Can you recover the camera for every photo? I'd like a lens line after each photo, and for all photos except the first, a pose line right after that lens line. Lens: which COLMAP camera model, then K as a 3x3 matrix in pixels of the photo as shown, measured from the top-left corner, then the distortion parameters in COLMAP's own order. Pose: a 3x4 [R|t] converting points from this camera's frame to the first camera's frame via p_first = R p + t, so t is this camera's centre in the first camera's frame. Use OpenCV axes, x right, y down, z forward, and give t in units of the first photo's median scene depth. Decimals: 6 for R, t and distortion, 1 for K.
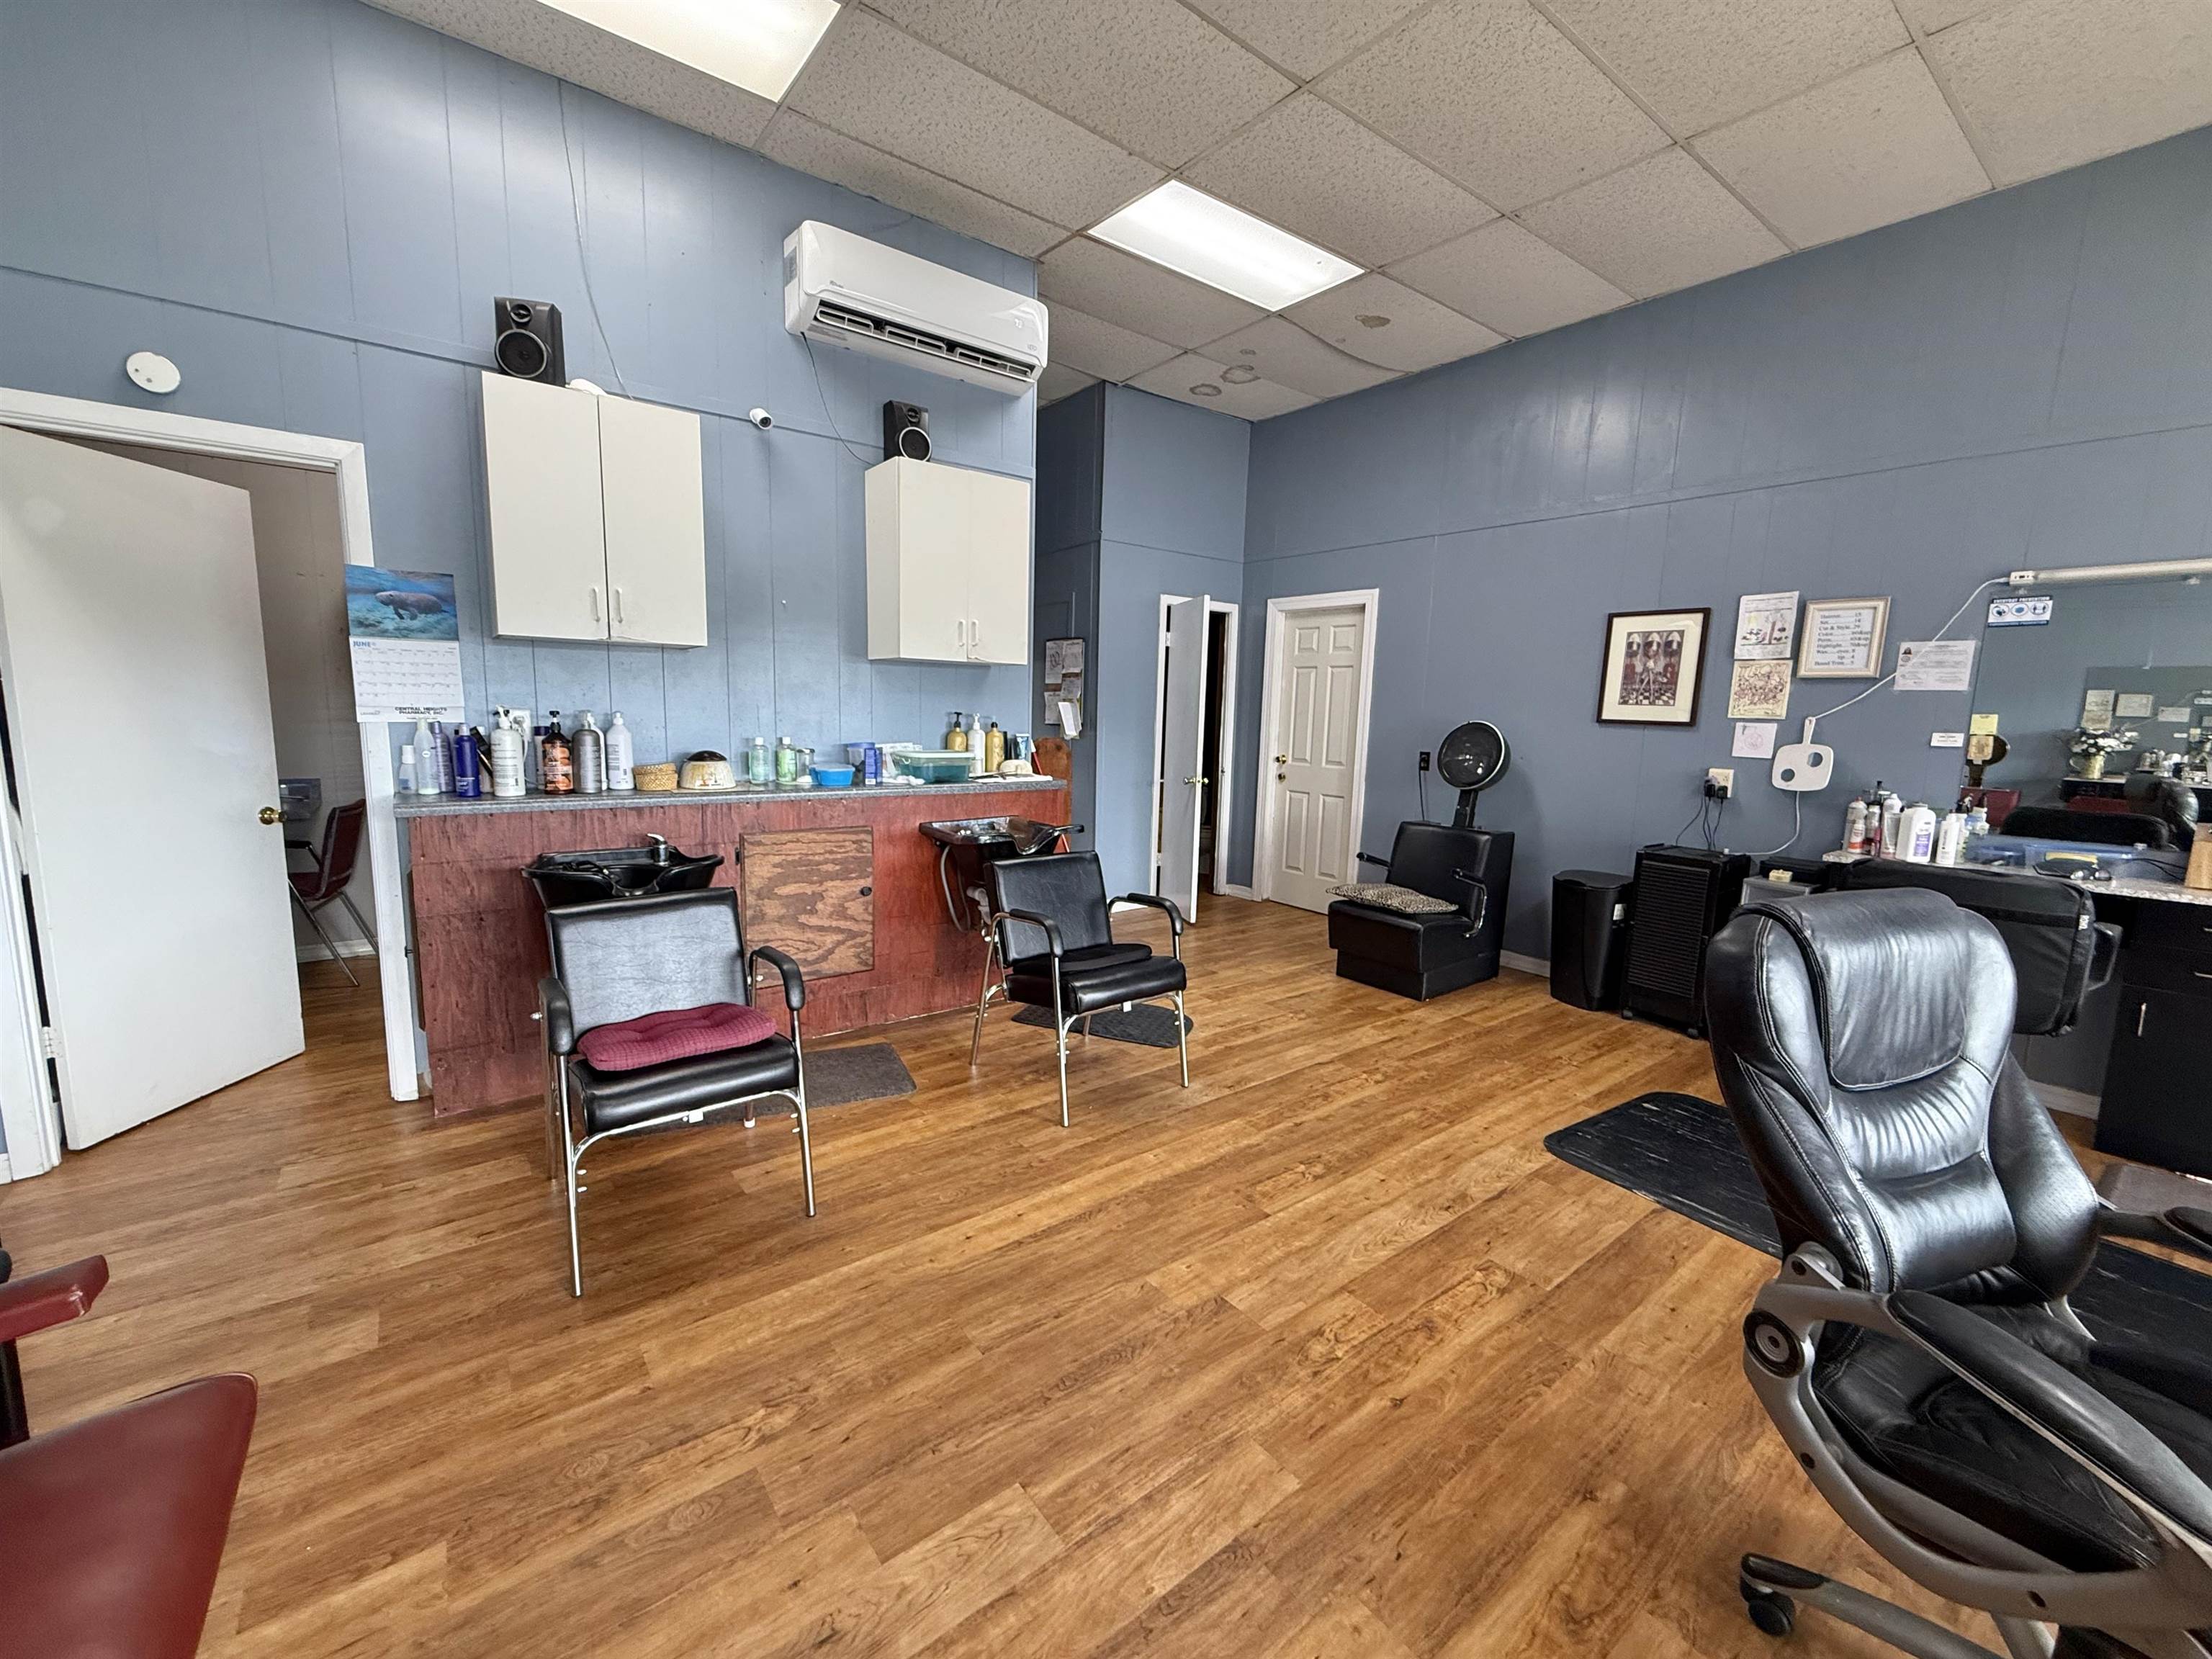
lens RADIAL K [[887.5, 0, 1108.5], [0, 887.5, 830.8], [0, 0, 1]] dist [0.000321, -0.000247]
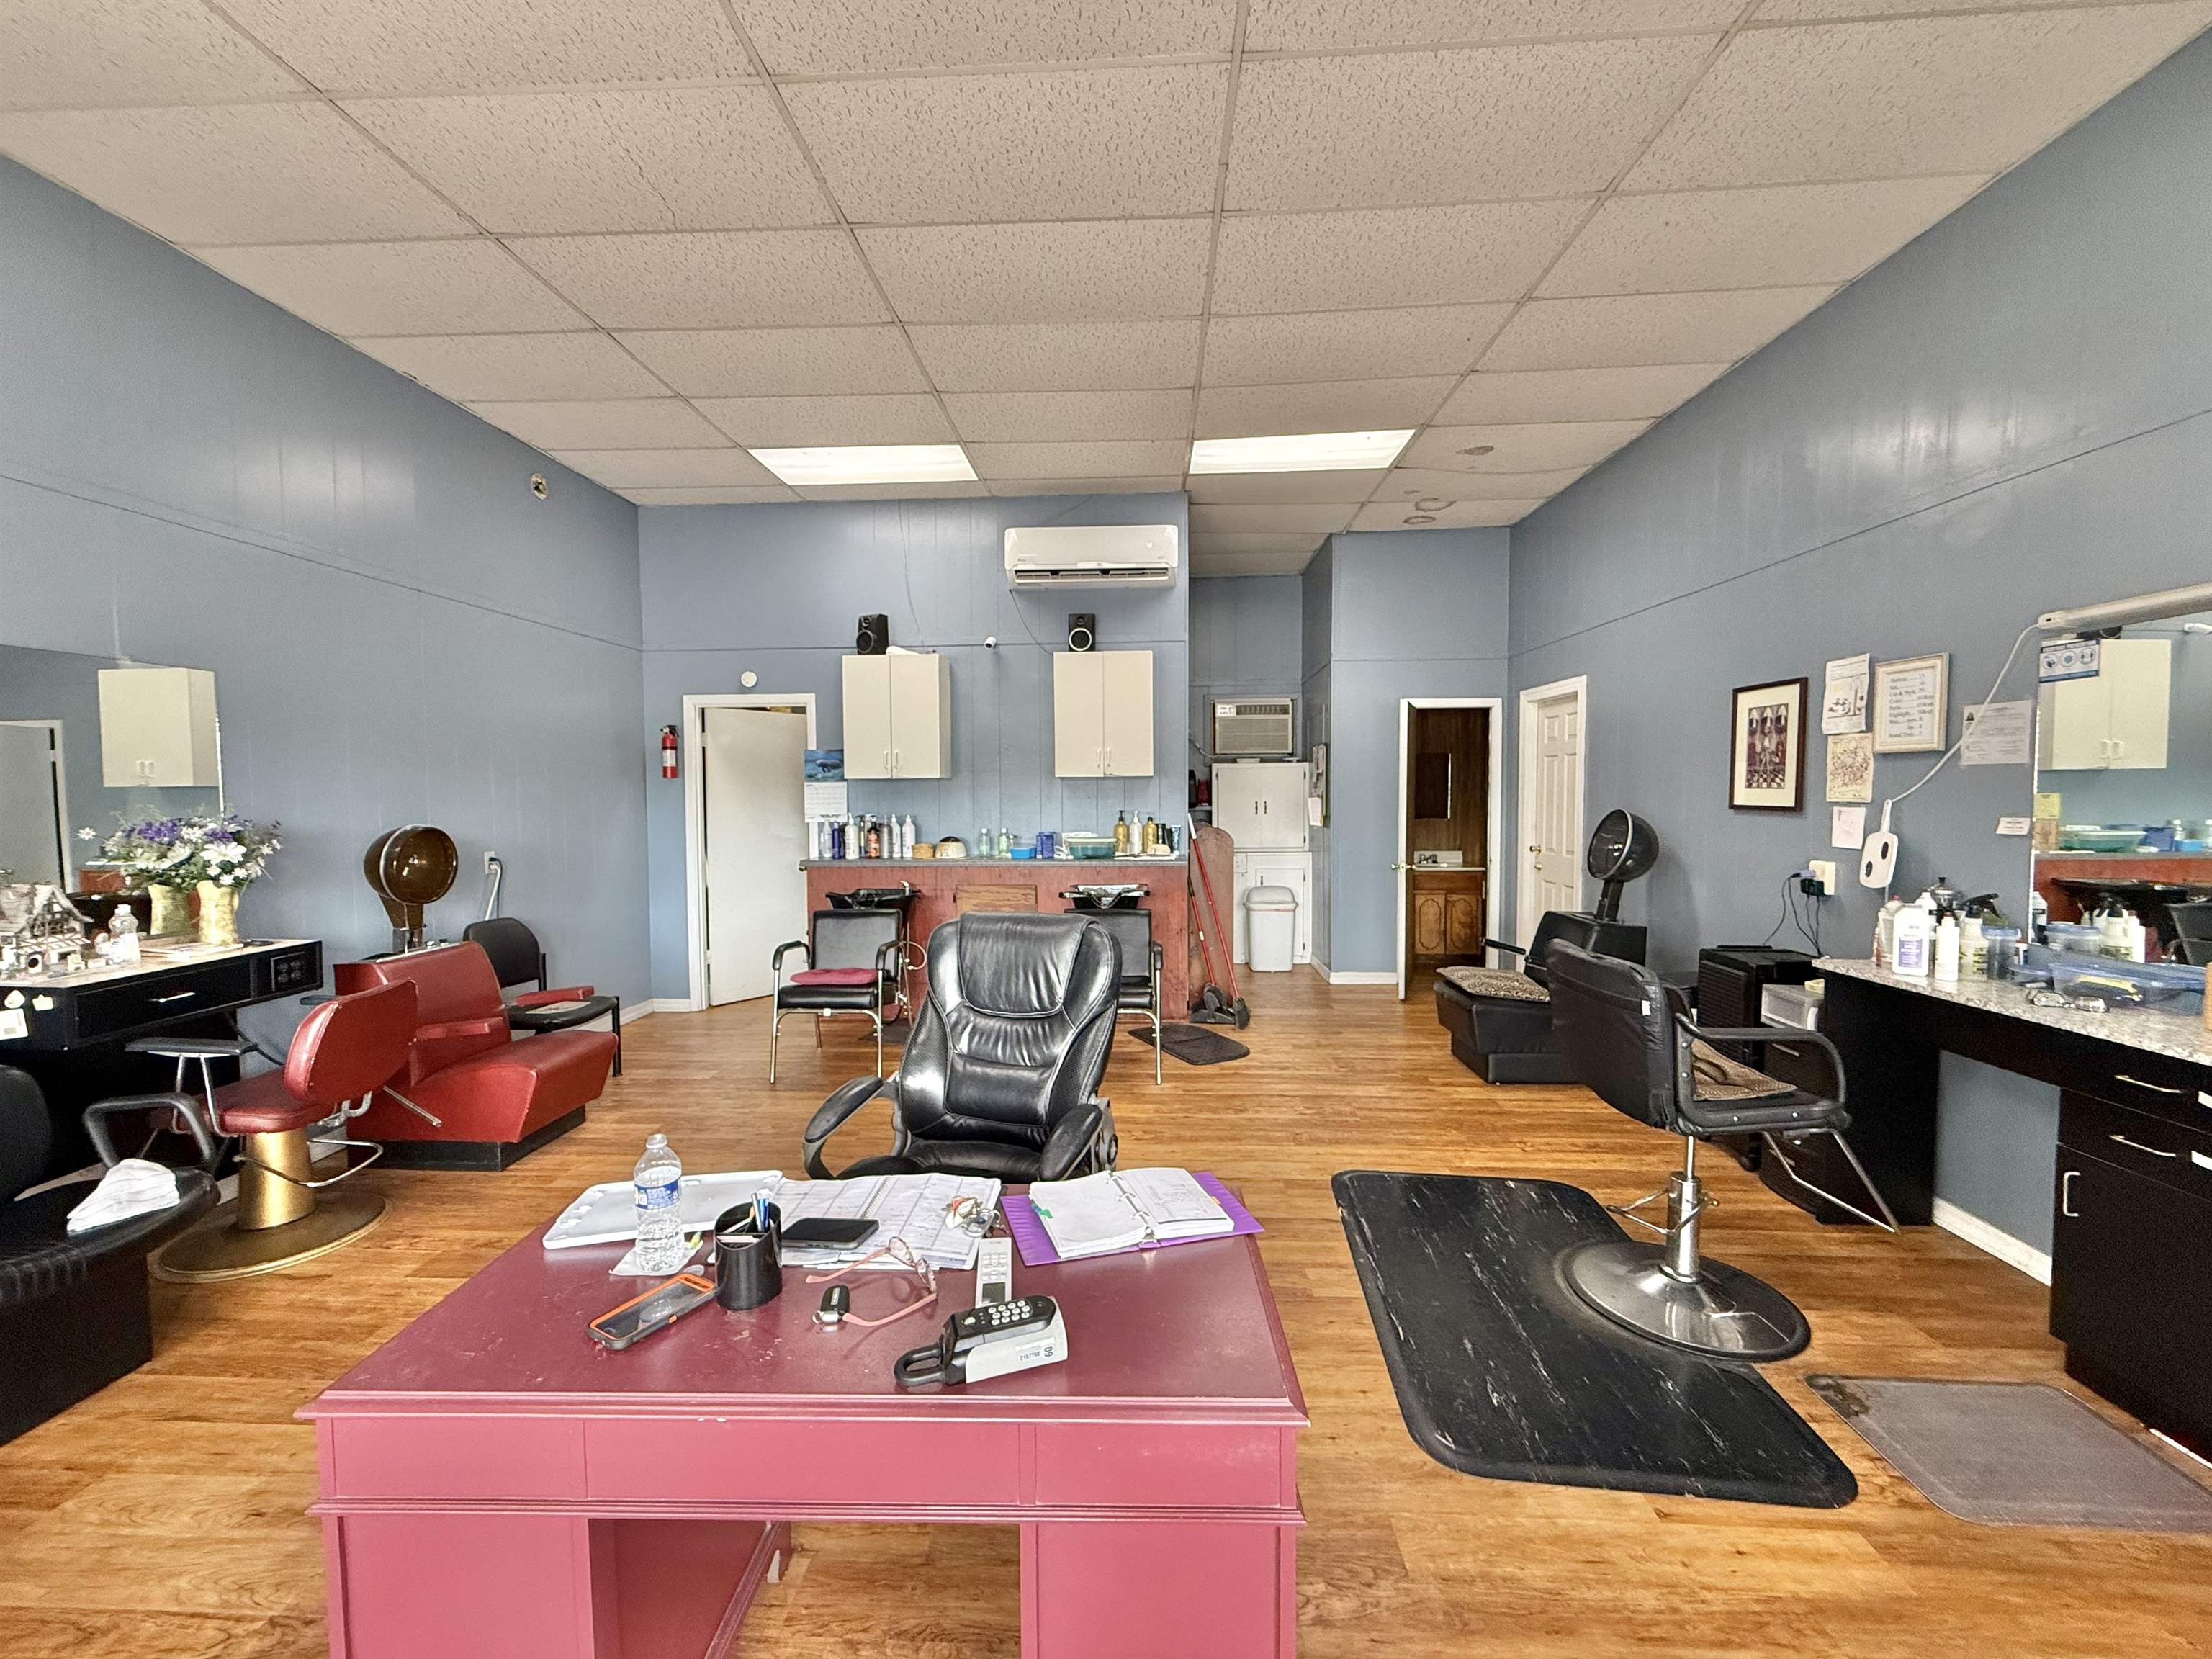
lens RADIAL K [[887.5, 0, 1094.6], [0, 887.5, 831.3], [0, 0, 1]] dist [0.000321, -0.000247]
pose [[0.753451, -0.001342, -0.657503, 0.751580], [-0.065156, 0.994923, -0.076695, 0.012633], [0.654268, 0.100627, 0.749538, -0.100462]]
